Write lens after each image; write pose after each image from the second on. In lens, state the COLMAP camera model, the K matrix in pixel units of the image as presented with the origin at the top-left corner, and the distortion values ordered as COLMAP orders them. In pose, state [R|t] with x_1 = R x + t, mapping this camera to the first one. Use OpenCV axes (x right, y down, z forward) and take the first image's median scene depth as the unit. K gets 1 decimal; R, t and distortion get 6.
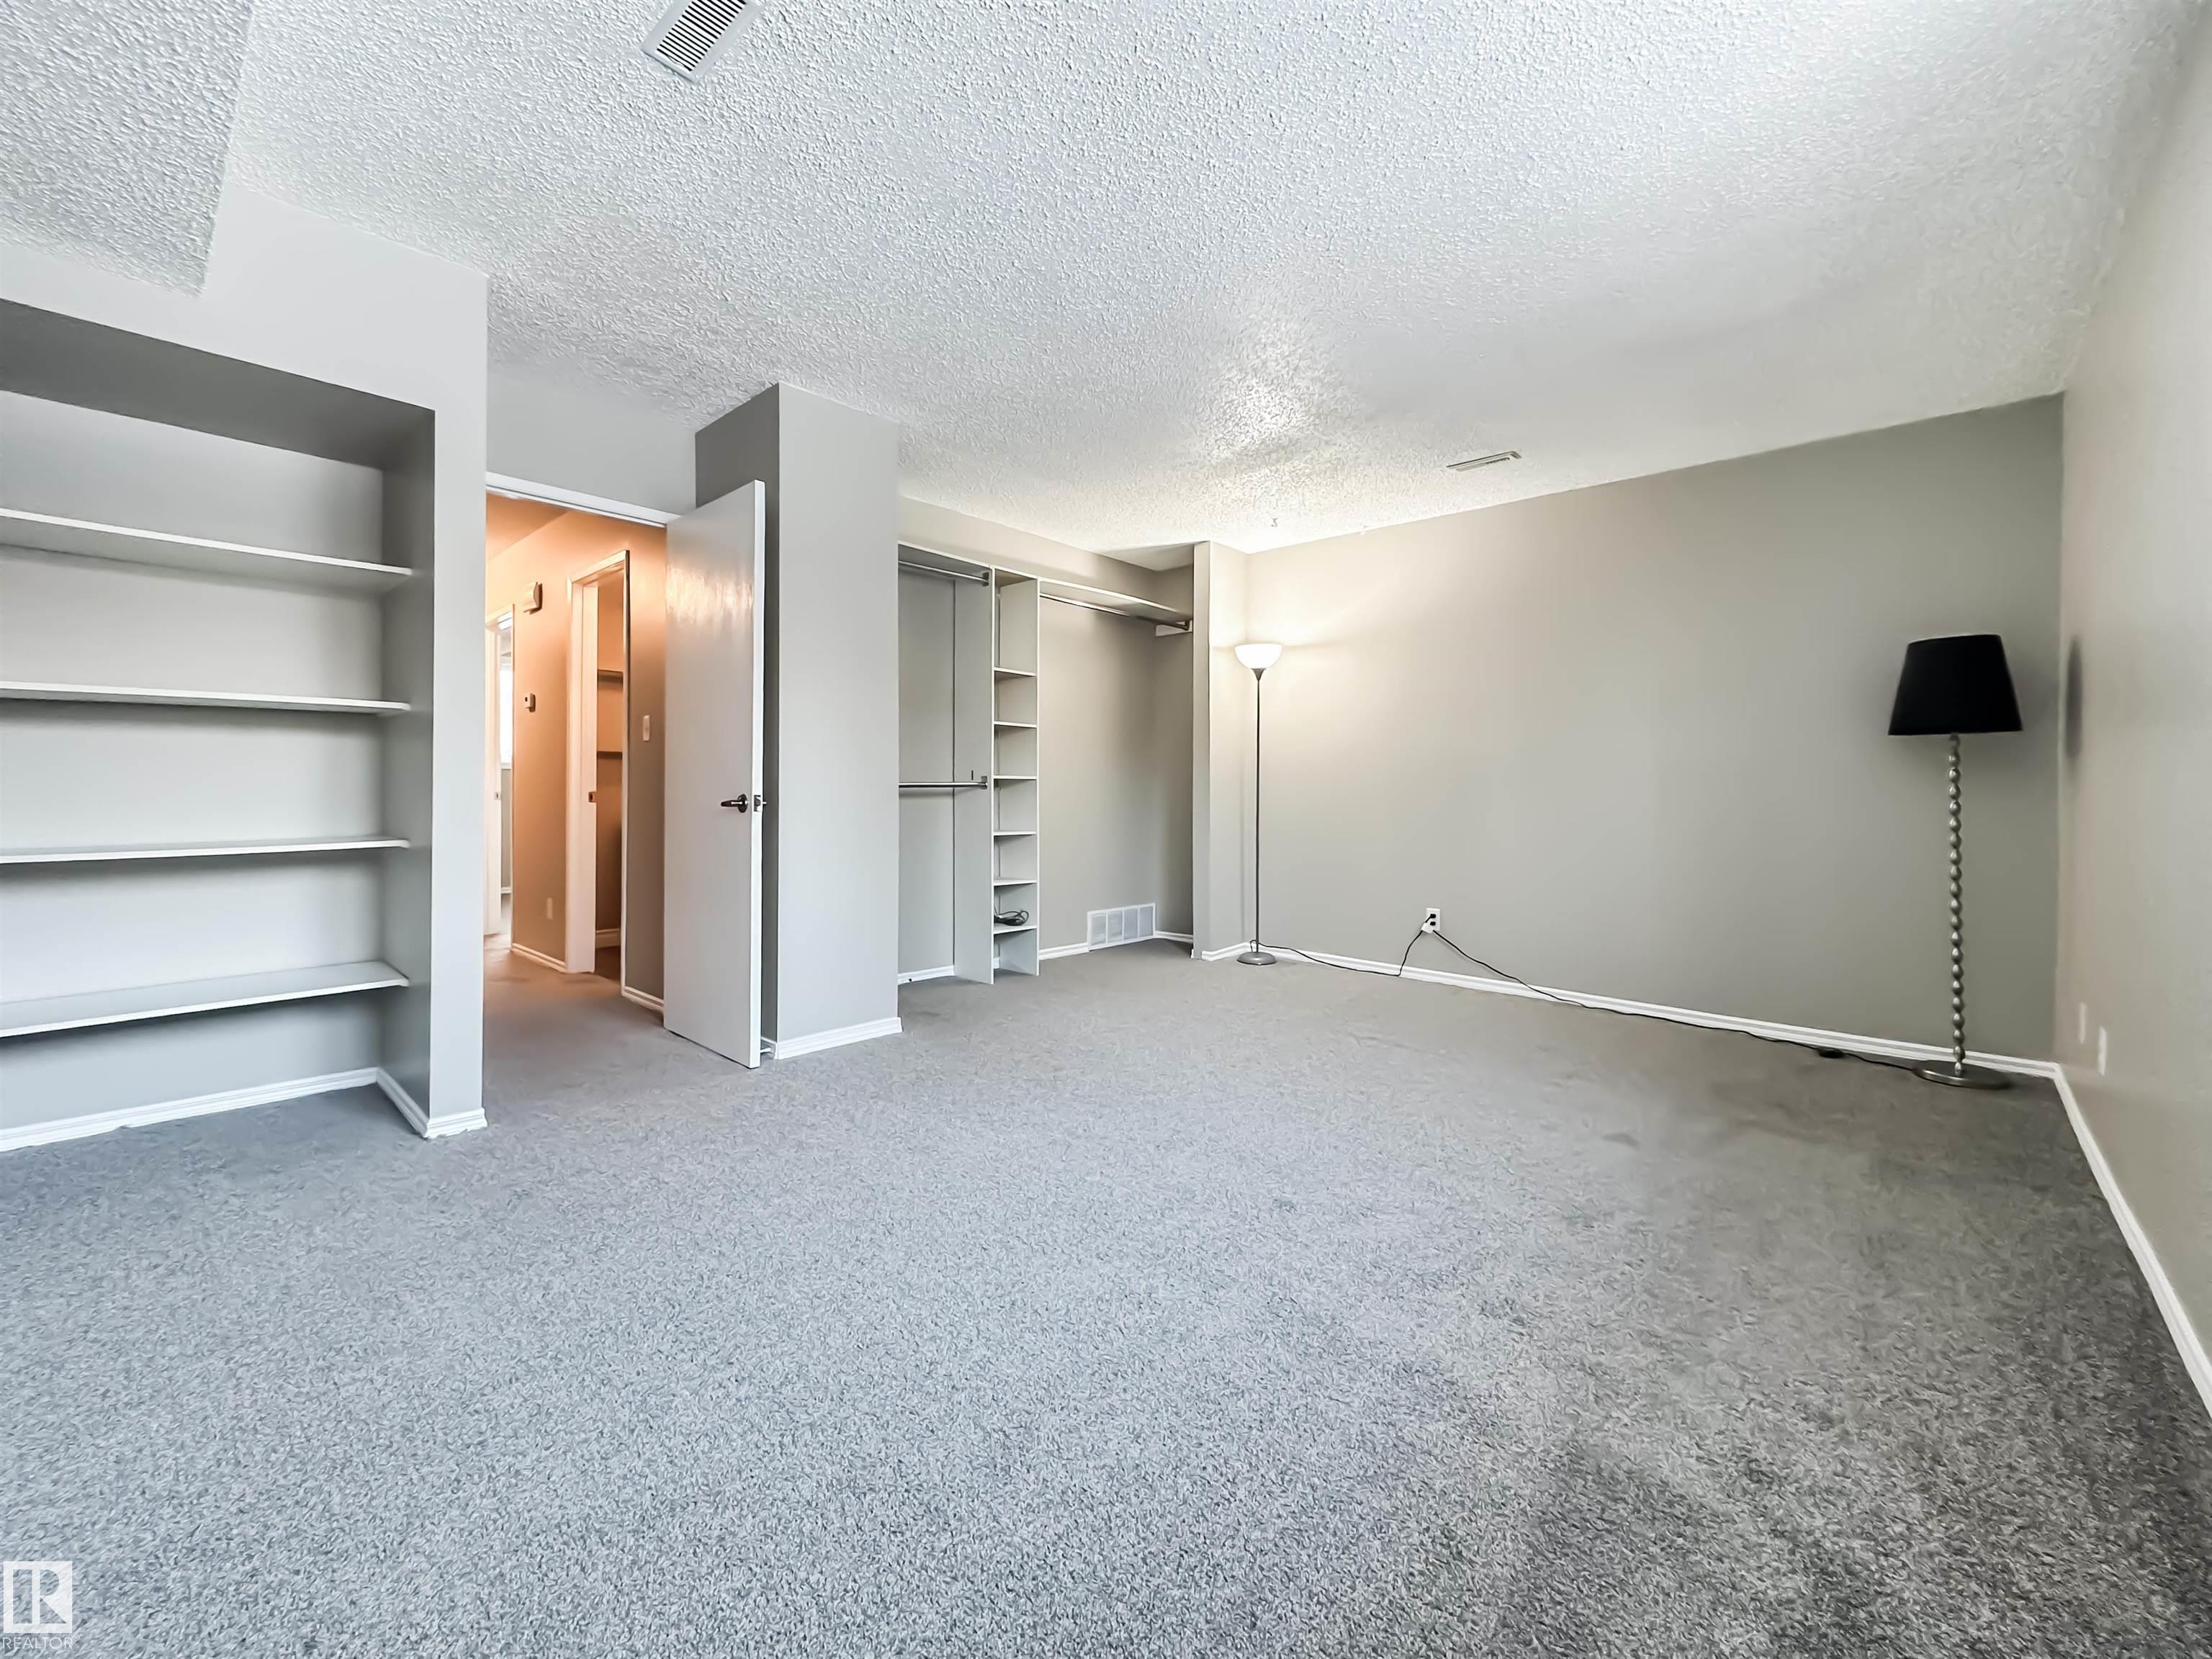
lens RADIAL K [[884.1, 0, 1112.4], [0, 884.1, 808.9], [0, 0, 1]] dist [-0.000512, 0.000142]
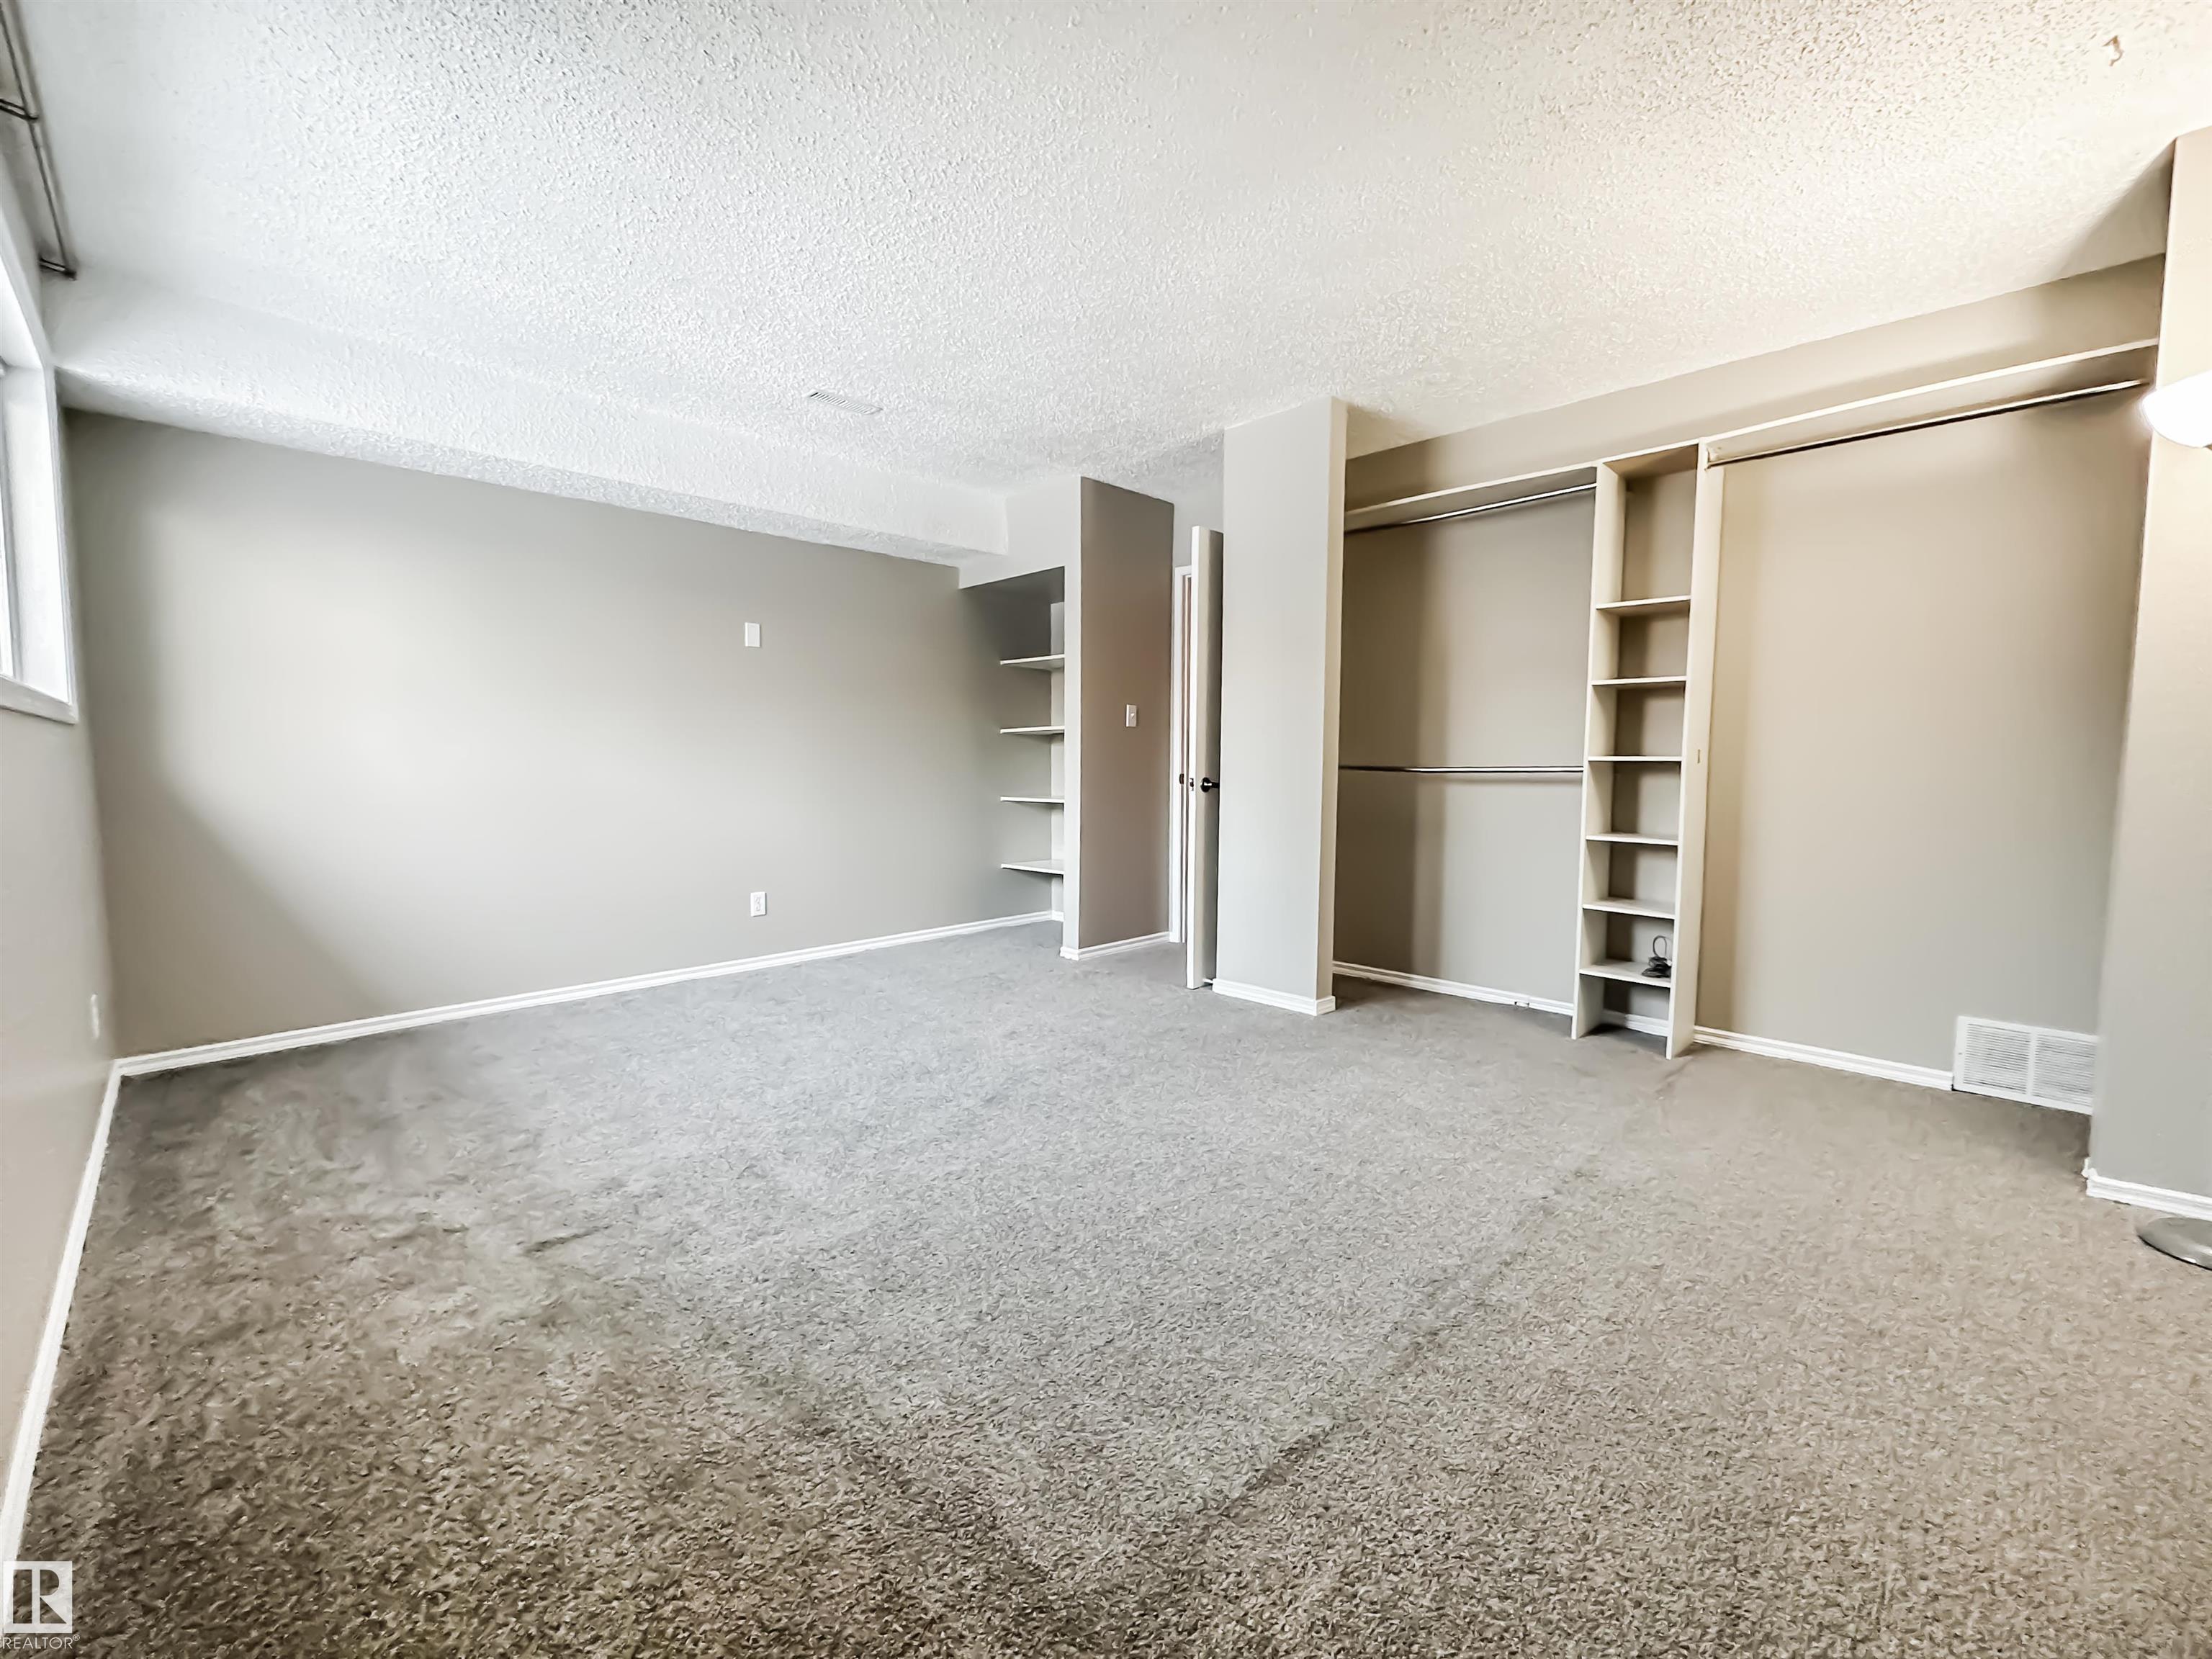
lens RADIAL K [[913.9, 0, 1112.1], [0, 913.9, 828.8], [0, 0, 1]] dist [-0.000362, 0.000161]
pose [[-0.047651, 0.071249, -0.996320, 0.838271], [-0.020339, 0.997177, 0.072283, -0.032398], [0.998657, 0.023708, -0.046068, 0.862867]]
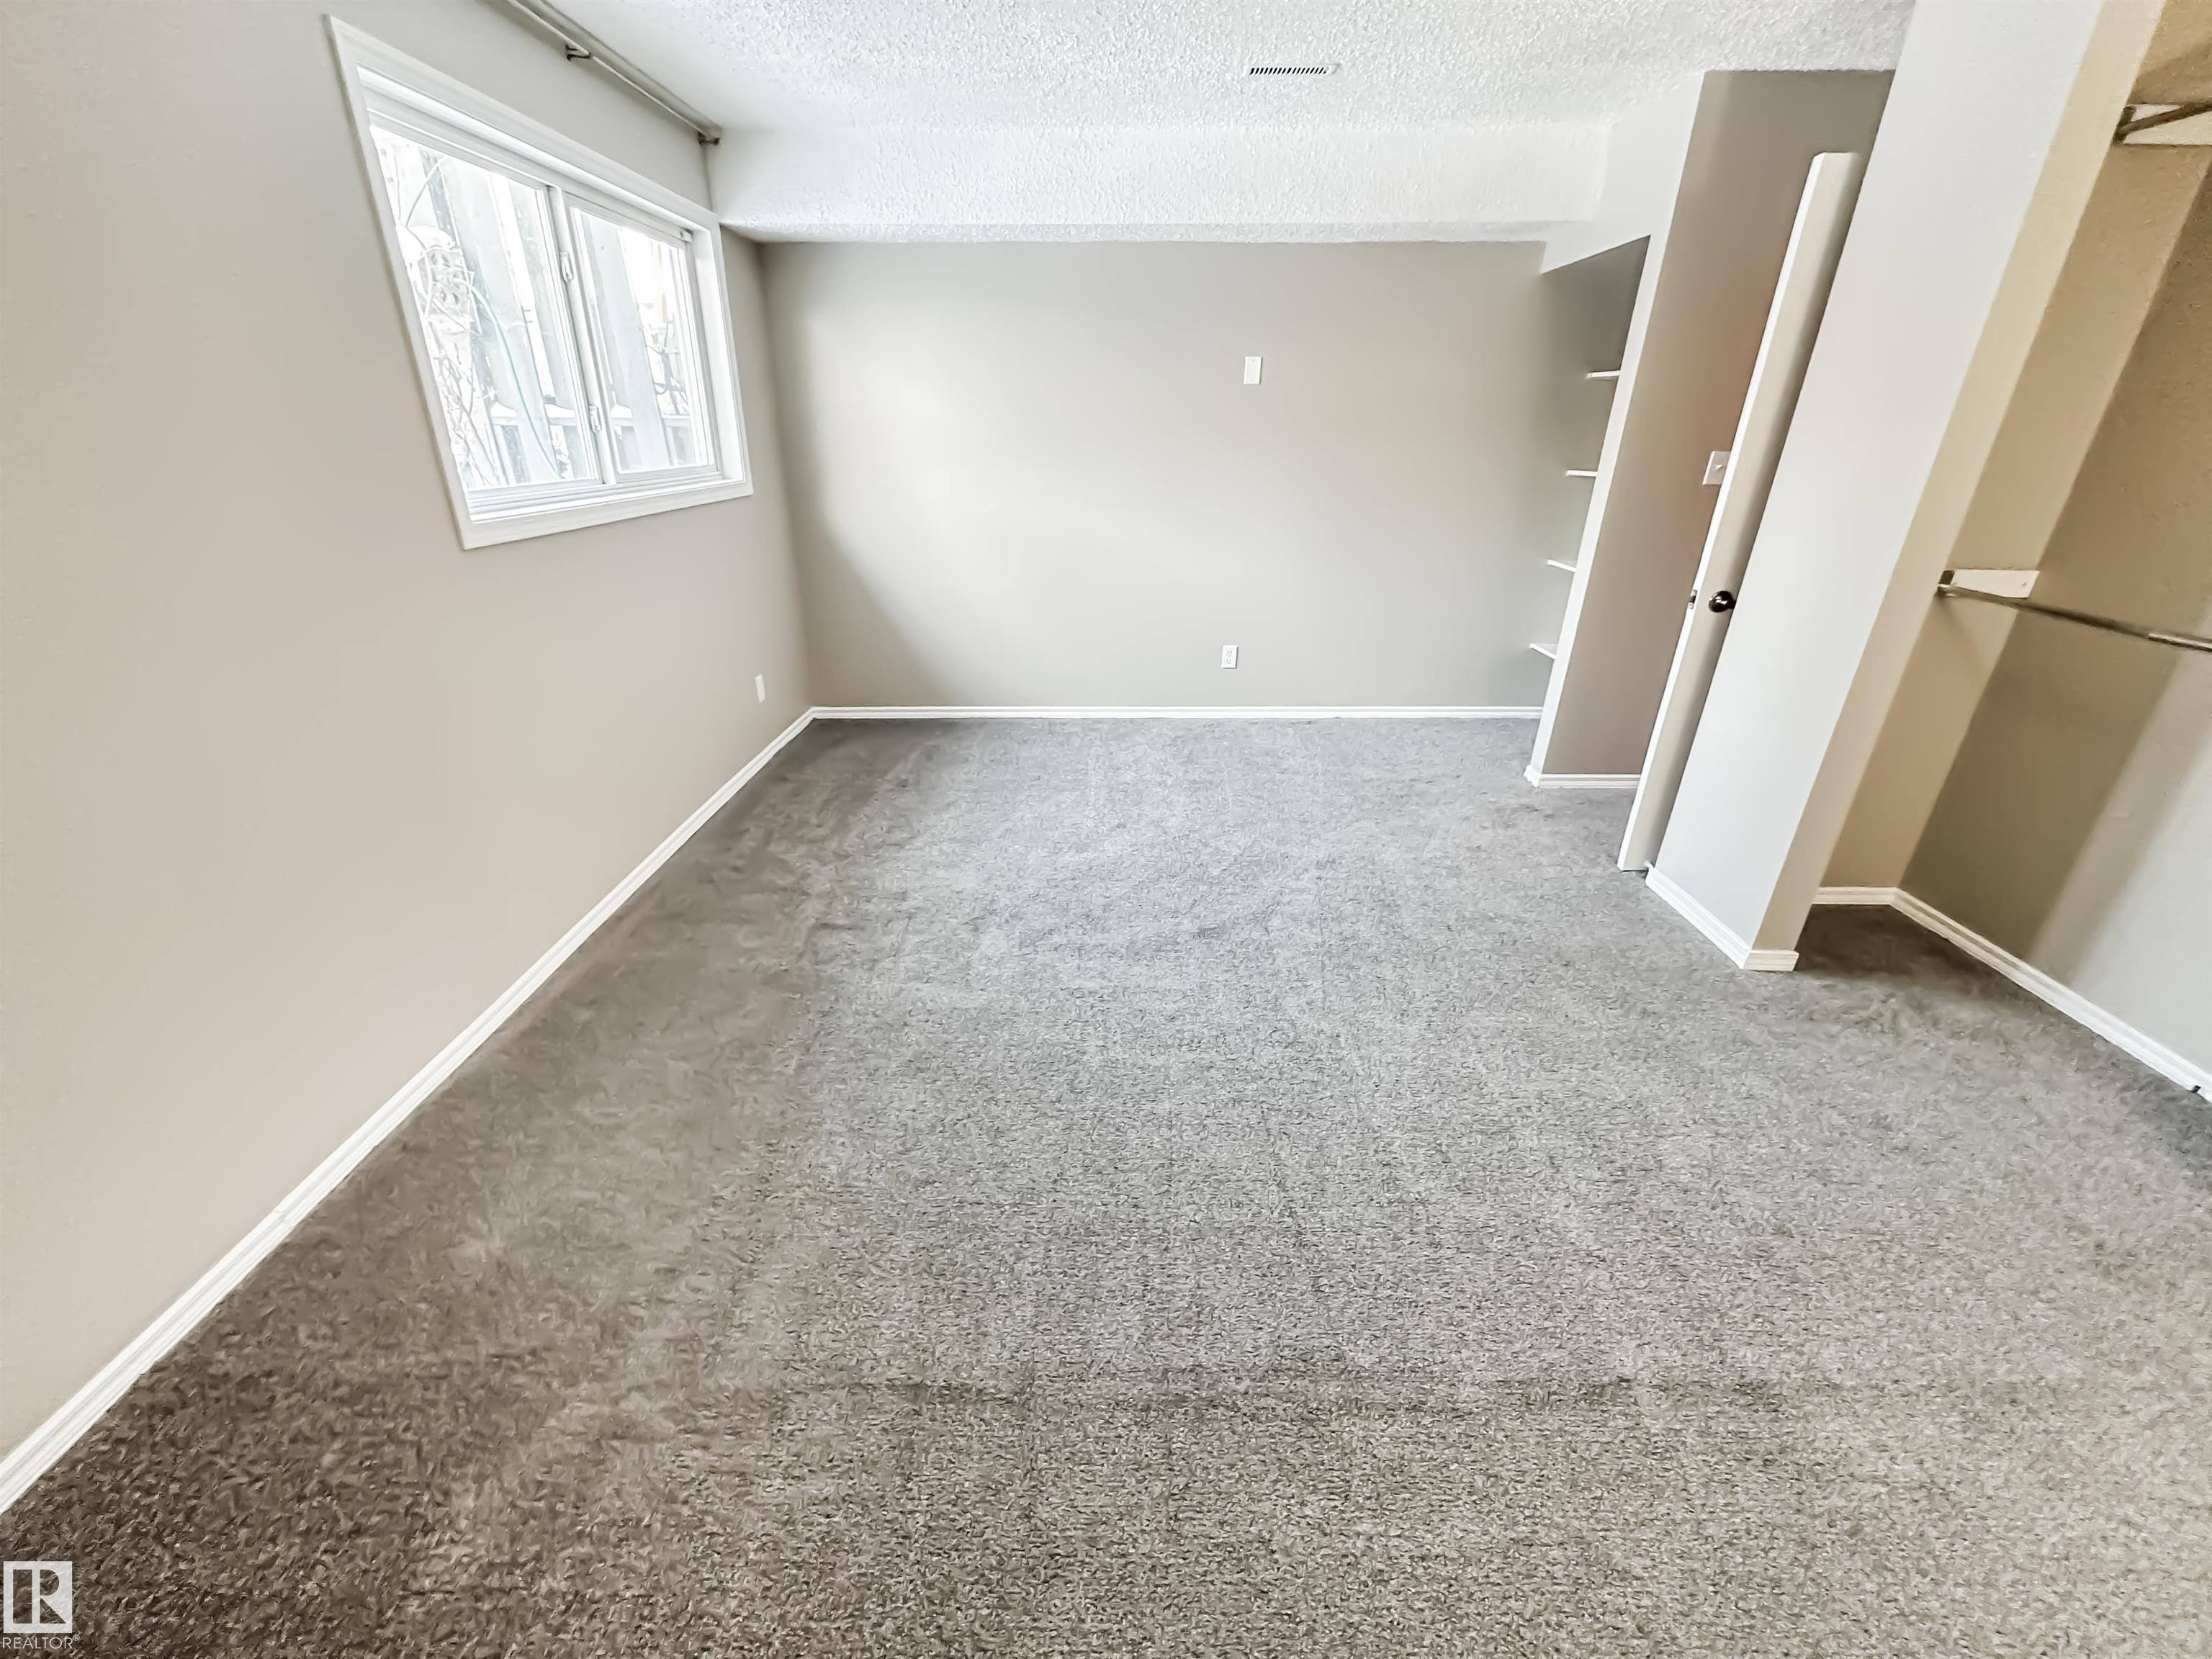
lens RADIAL K [[908.5, 0, 1105.3], [0, 908.5, 827.1], [0, 0, 1]] dist [0.001209, 0.000050]
pose [[-0.745674, 0.261351, -0.612916, 0.591664], [-0.020551, 0.910407, 0.413204, -0.149249], [0.665994, 0.320711, -0.673495, 1.180998]]
